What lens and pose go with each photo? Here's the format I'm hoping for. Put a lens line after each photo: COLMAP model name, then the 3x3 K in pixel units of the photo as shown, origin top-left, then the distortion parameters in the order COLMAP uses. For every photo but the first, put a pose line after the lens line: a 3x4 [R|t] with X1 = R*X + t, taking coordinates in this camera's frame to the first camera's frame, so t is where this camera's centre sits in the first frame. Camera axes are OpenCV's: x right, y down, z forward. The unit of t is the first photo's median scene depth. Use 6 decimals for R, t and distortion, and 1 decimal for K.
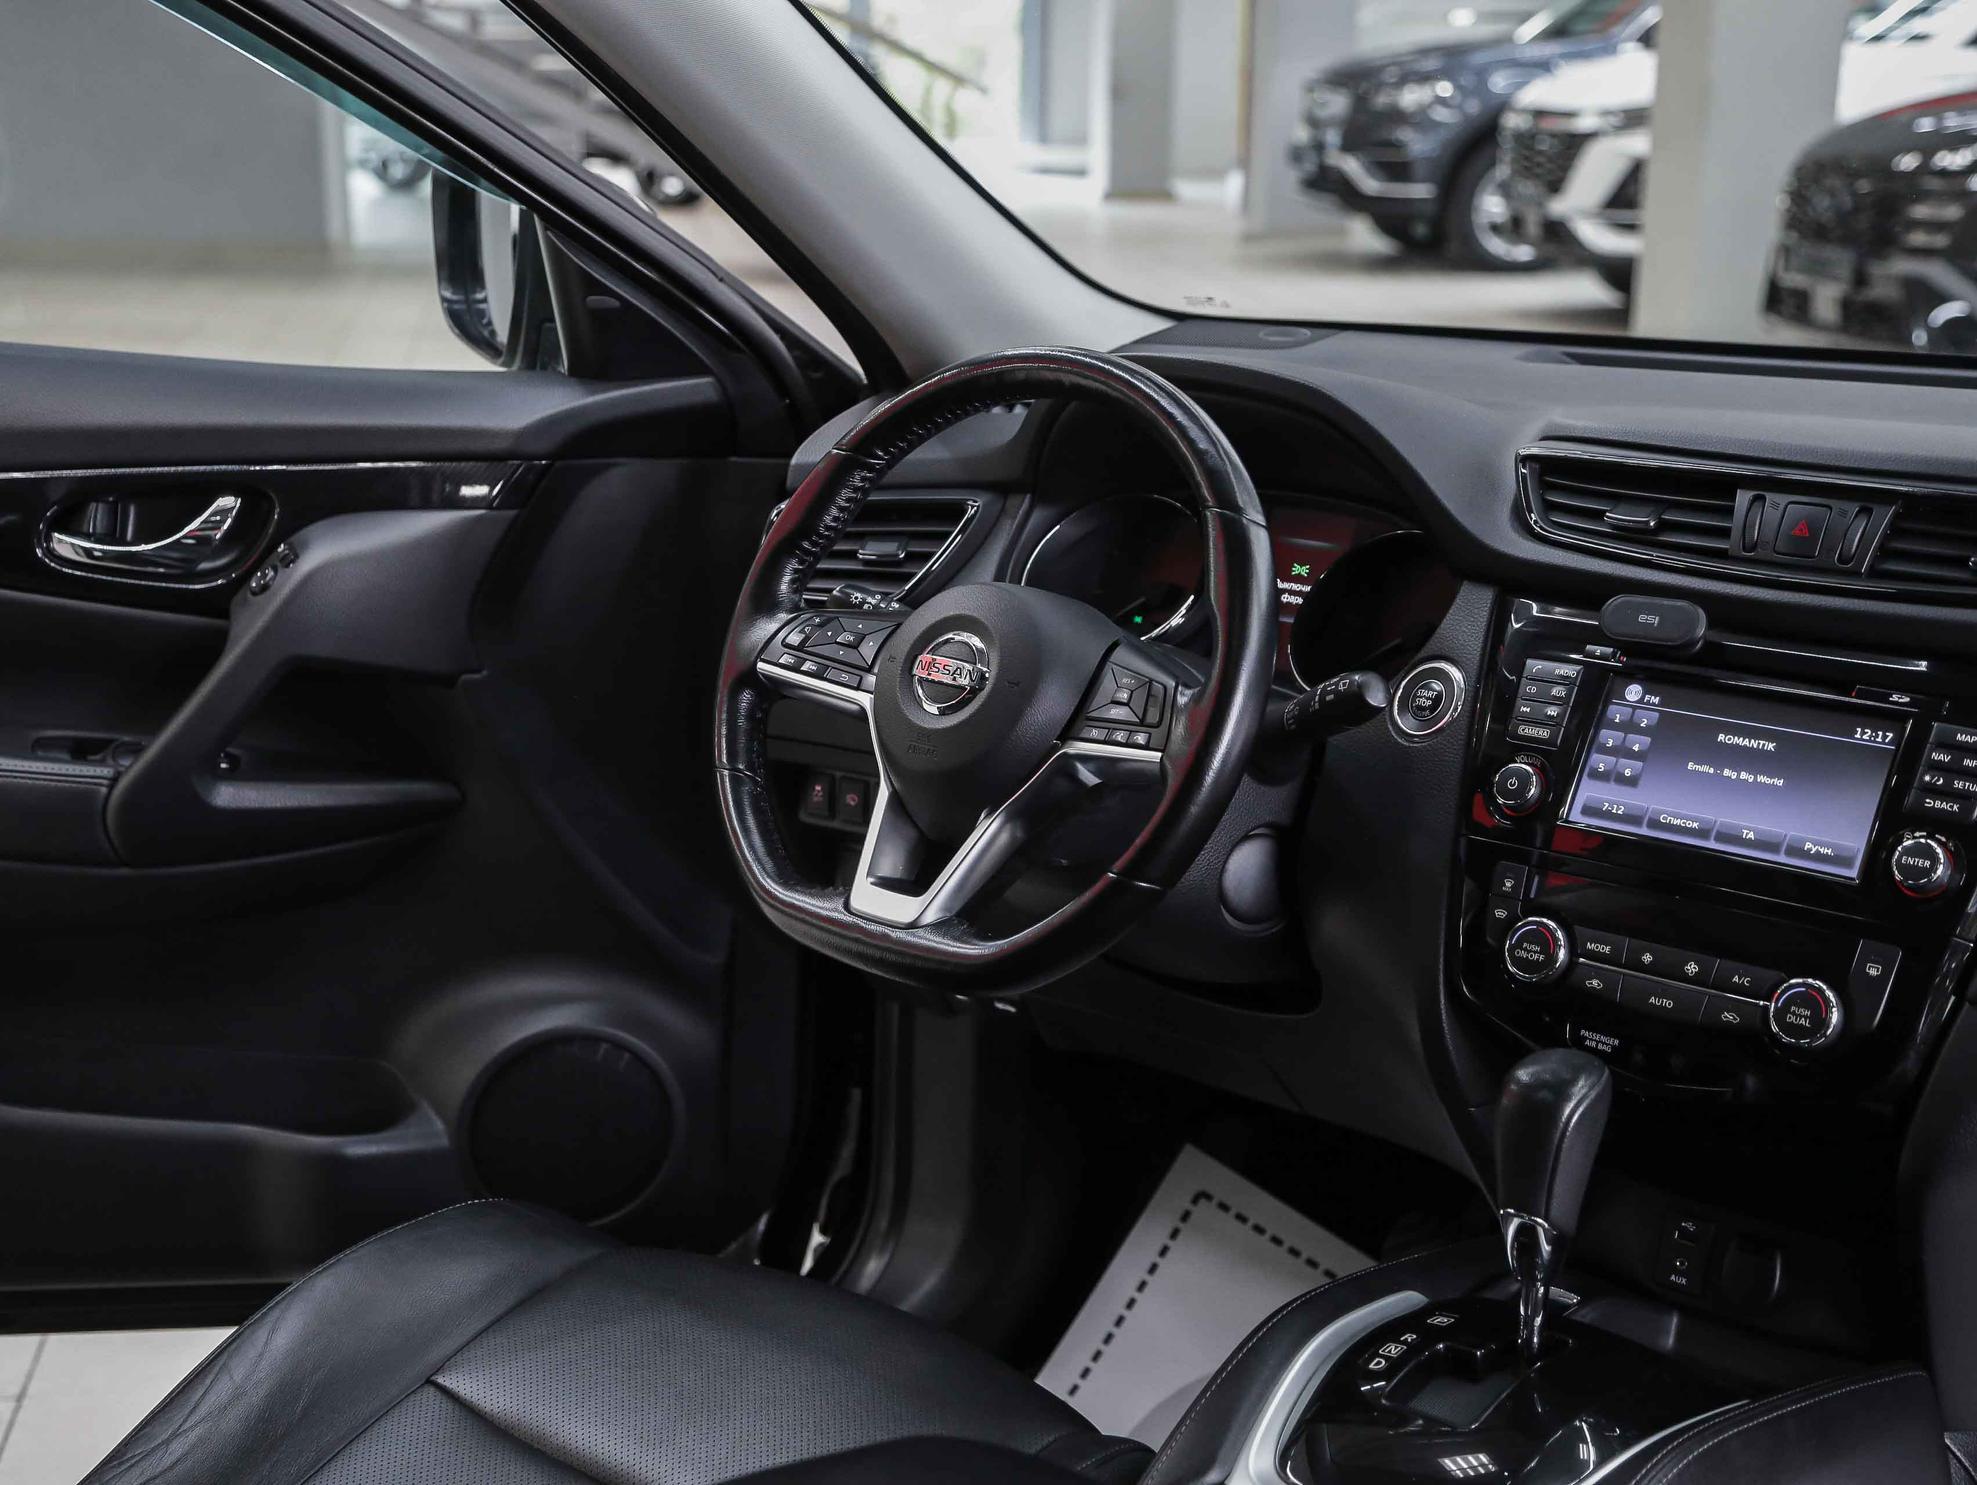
lens RADIAL K [[2942.8, 0, 994.4], [0, 2942.8, 747.7], [0, 0, 1]] dist [0.143097, 0.000000]
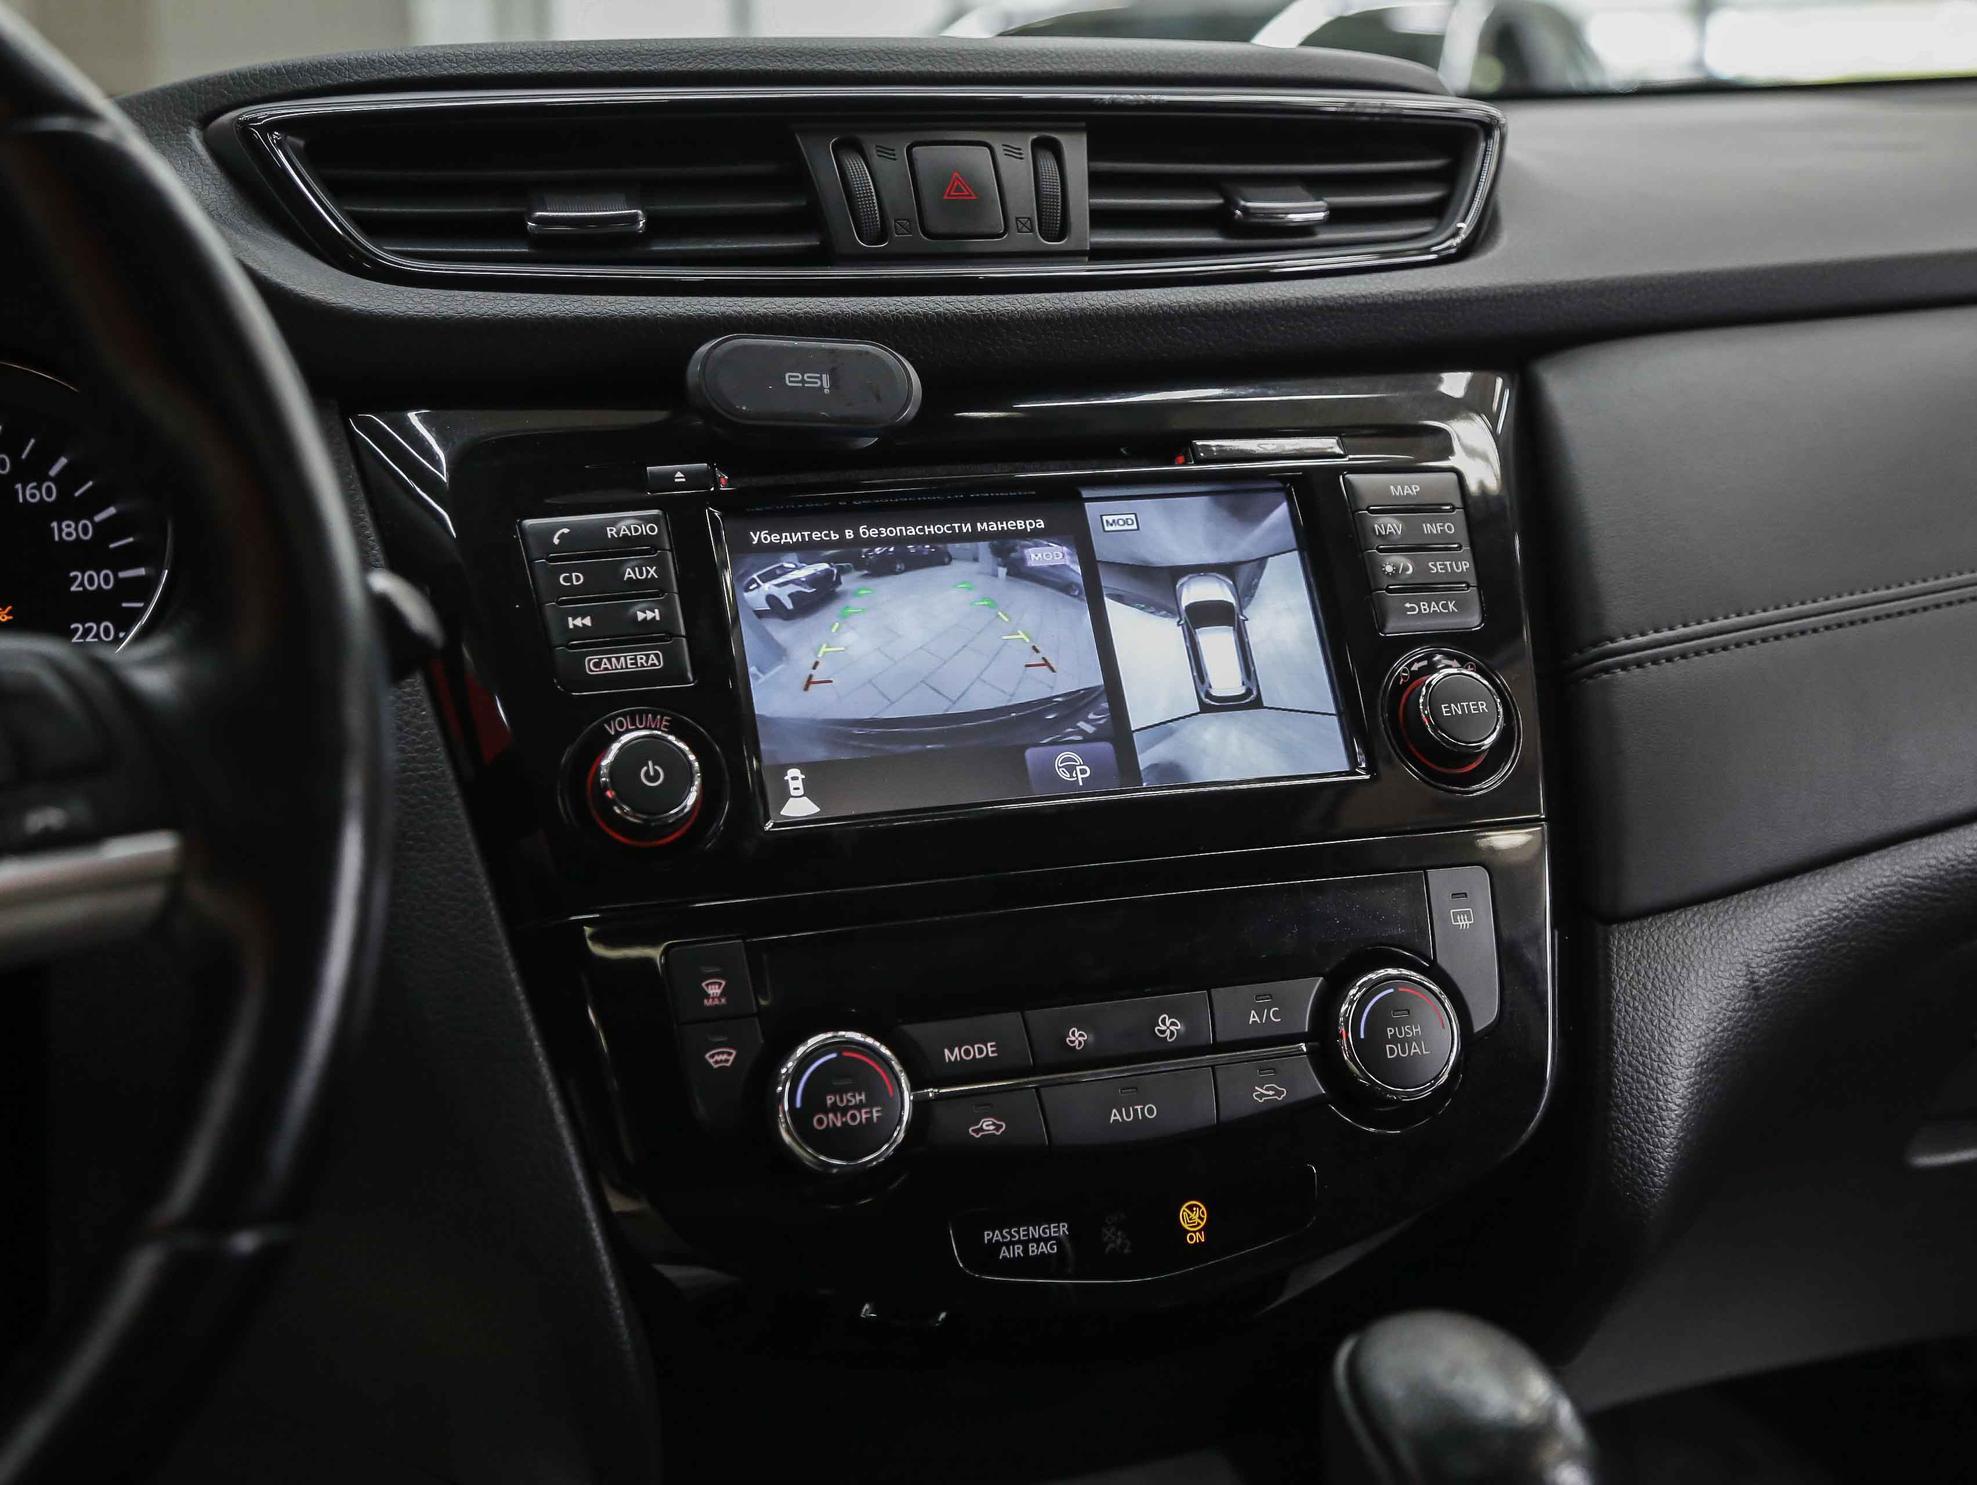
lens RADIAL K [[2578.7, 0, 989.3], [0, 2578.7, 738.2], [0, 0, 1]] dist [0.043961, 0.000000]
pose [[0.524111, -0.185405, 0.831223, -0.126540], [0.227688, 0.970993, 0.073016, -0.010552], [-0.820649, 0.150991, 0.551123, 0.753716]]
